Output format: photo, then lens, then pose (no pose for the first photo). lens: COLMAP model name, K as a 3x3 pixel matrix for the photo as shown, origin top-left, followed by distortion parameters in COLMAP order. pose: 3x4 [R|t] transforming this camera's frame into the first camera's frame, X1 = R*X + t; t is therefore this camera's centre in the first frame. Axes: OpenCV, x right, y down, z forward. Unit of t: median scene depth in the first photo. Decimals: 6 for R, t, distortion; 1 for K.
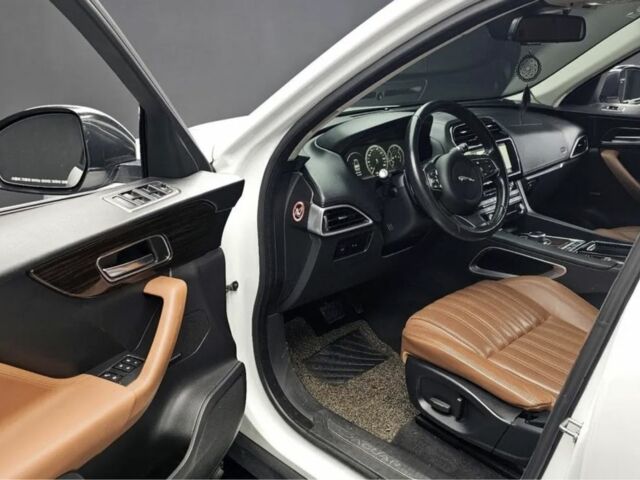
lens RADIAL K [[571.8, 0, 318.9], [0, 571.8, 215.4], [0, 0, 1]] dist [0.058337, -0.006873]
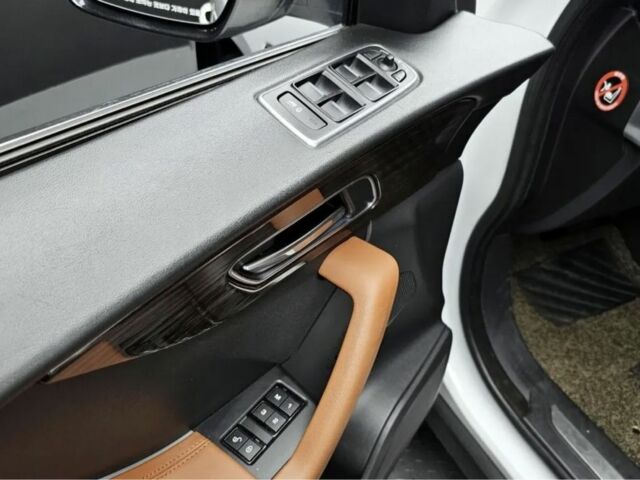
lens RADIAL K [[571.8, 0, 318.9], [0, 571.8, 215.4], [0, 0, 1]] dist [0.058337, -0.006873]
pose [[0.947861, 0.228081, -0.222571, -0.146618], [-0.123390, 0.906596, 0.403558, -0.087175], [0.293826, -0.355054, 0.887470, 0.410239]]
